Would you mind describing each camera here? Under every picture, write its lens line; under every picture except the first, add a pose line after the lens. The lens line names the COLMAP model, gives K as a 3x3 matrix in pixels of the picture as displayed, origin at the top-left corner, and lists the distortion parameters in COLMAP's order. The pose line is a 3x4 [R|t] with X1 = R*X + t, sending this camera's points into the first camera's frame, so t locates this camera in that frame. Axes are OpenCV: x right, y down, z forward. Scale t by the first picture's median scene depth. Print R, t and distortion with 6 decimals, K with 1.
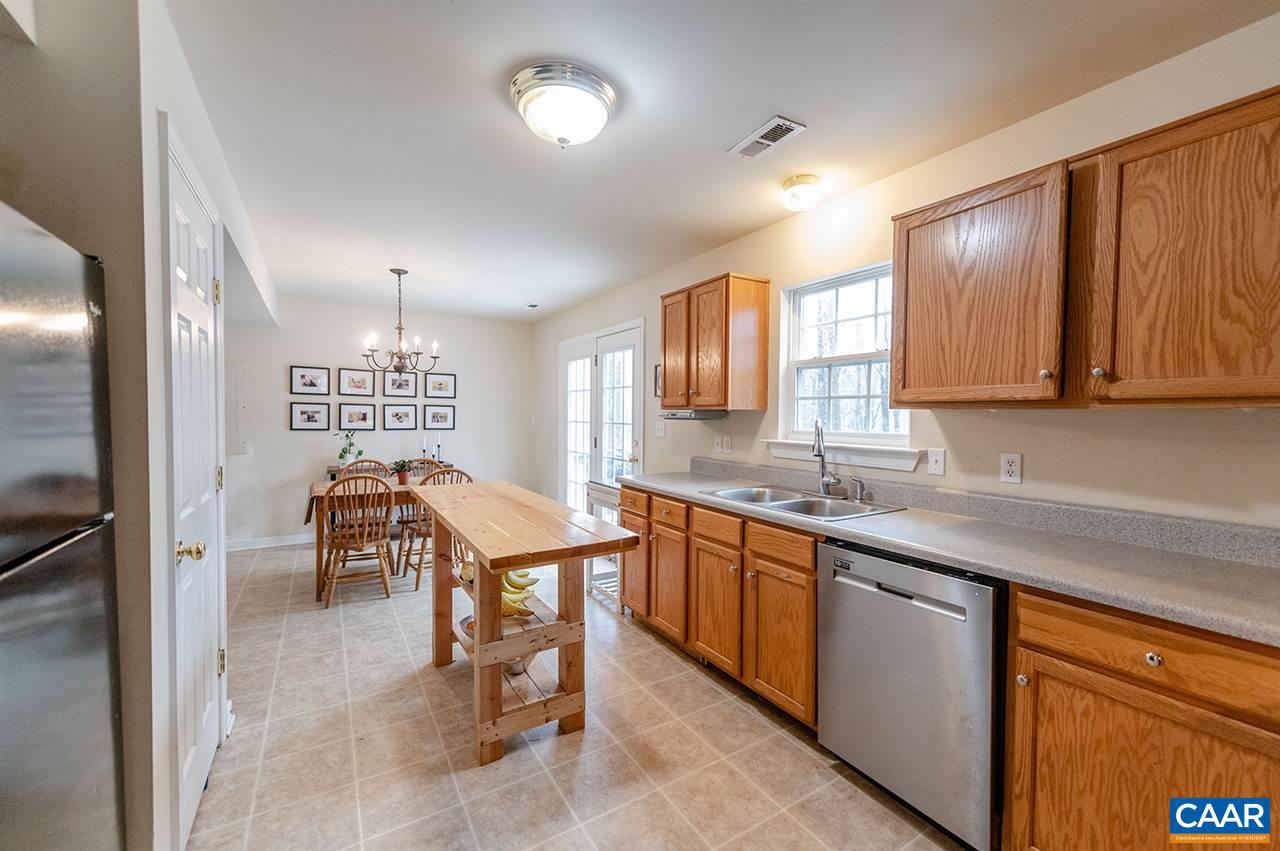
lens RADIAL K [[510.8, 0, 646.1], [0, 510.8, 429.7], [0, 0, 1]] dist [0.006905, -0.002095]
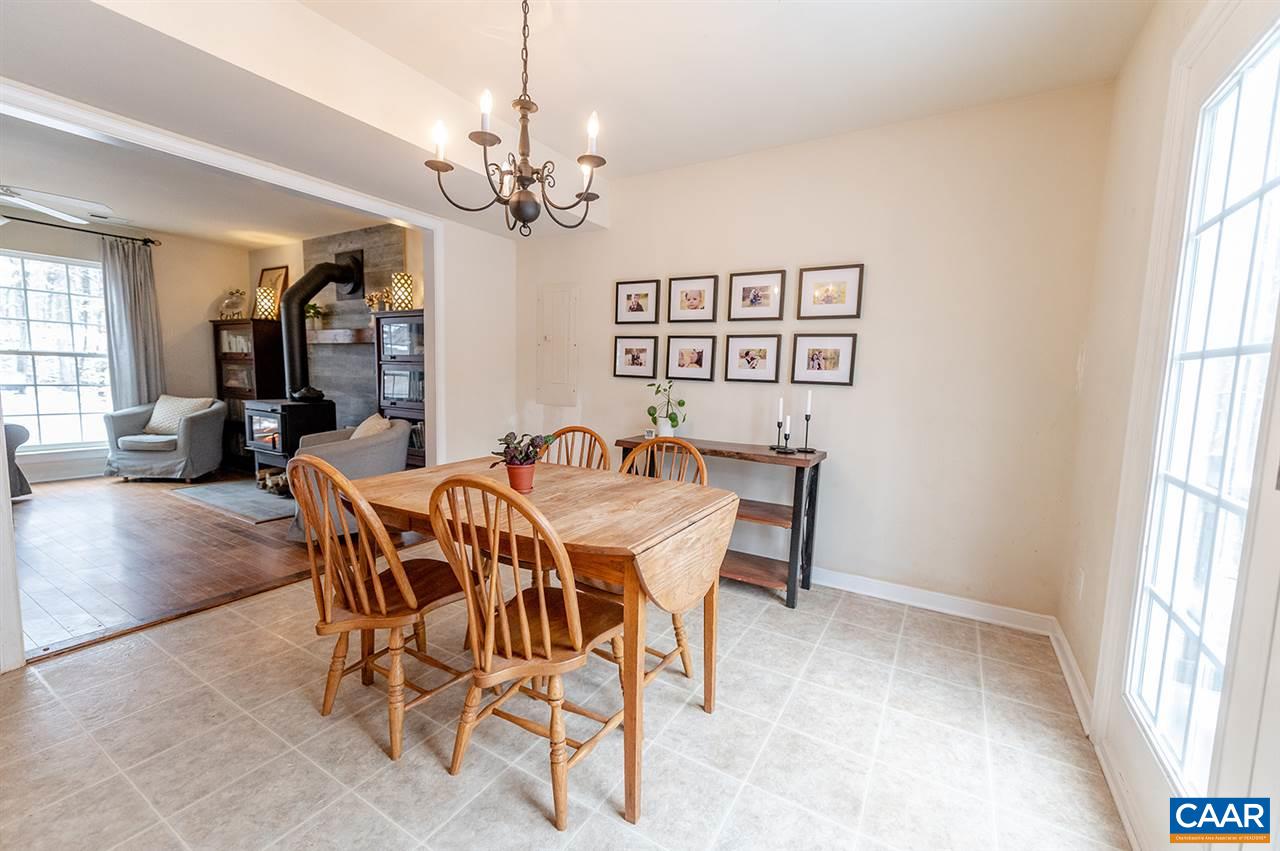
lens RADIAL K [[510.8, 0, 646.4], [0, 510.8, 433.8], [0, 0, 1]] dist [0.006905, -0.002095]
pose [[0.450473, 0.107048, -0.886349, -0.098421], [-0.050614, 0.994251, 0.094356, 0.020995], [0.891354, 0.002357, 0.453302, 1.507959]]
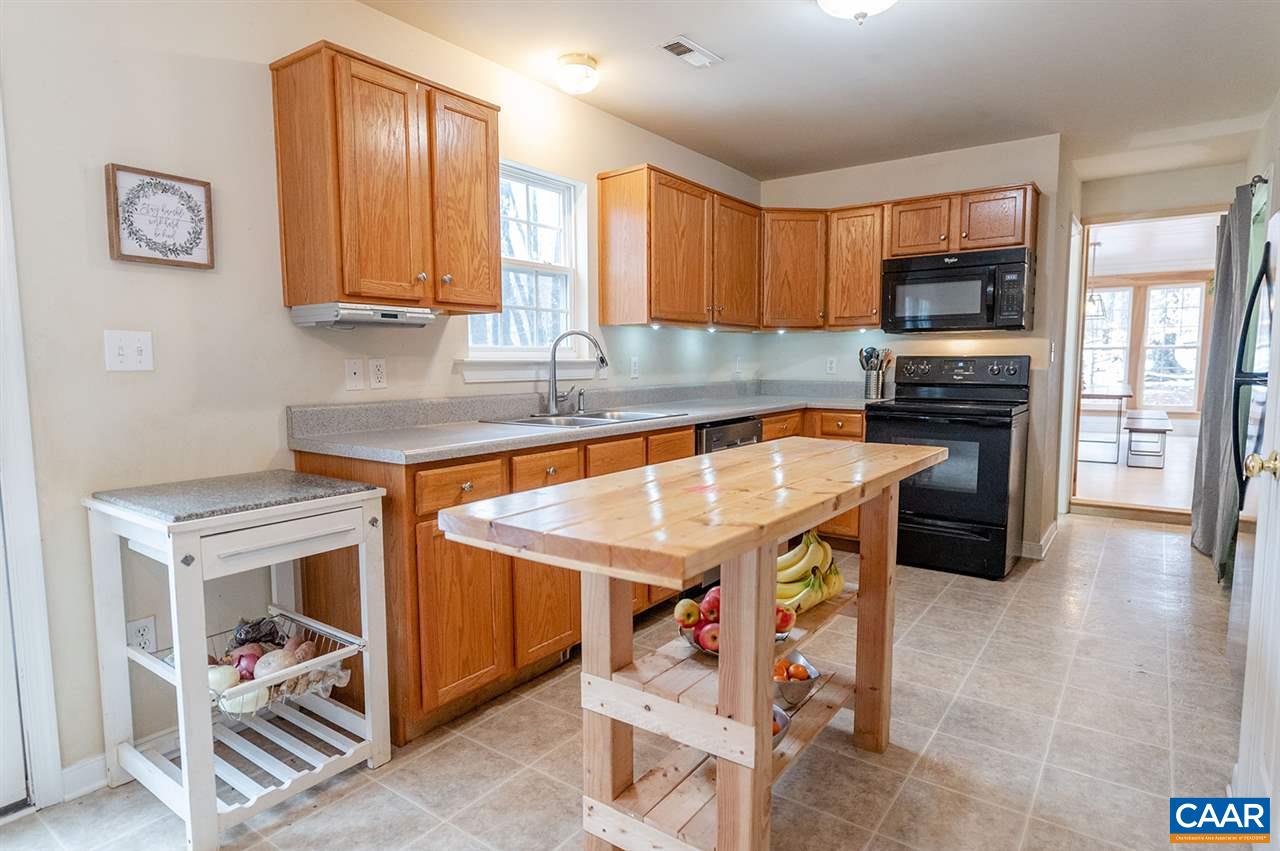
lens RADIAL K [[705.2, 0, 639.0], [0, 705.2, 428.9], [0, 0, 1]] dist [0.003516, -0.000661]
pose [[-0.369281, -0.097567, 0.924182, -0.945090], [0.031289, 0.992604, 0.117292, 0.010807], [-0.928791, 0.072230, -0.363497, 1.409798]]
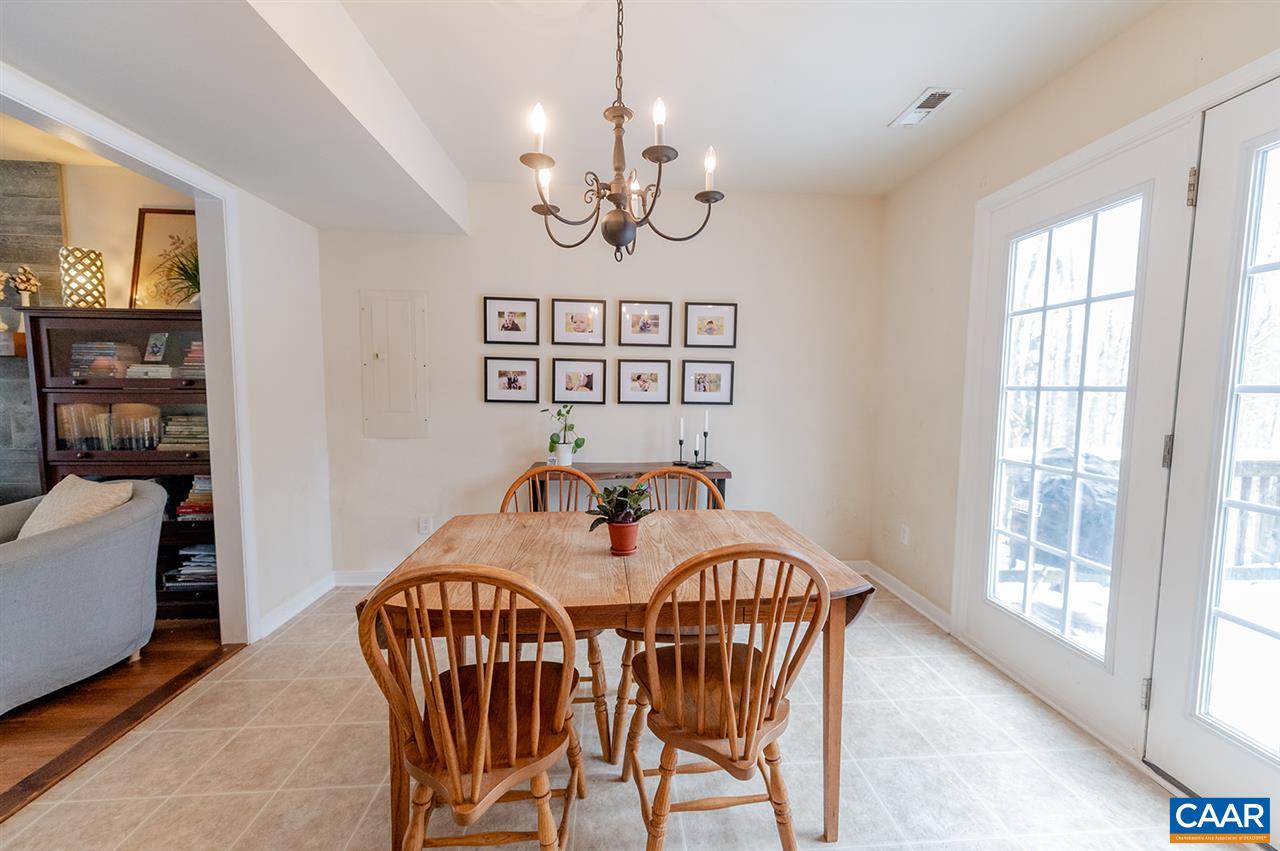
lens RADIAL K [[497.2, 0, 642.4], [0, 497.2, 433.2], [0, 0, 1]] dist [0.005172, 0.000030]
pose [[0.878190, 0.041689, -0.476491, -0.492140], [-0.014567, 0.998064, 0.060473, -0.002063], [0.478090, -0.046166, 0.877097, 1.164797]]
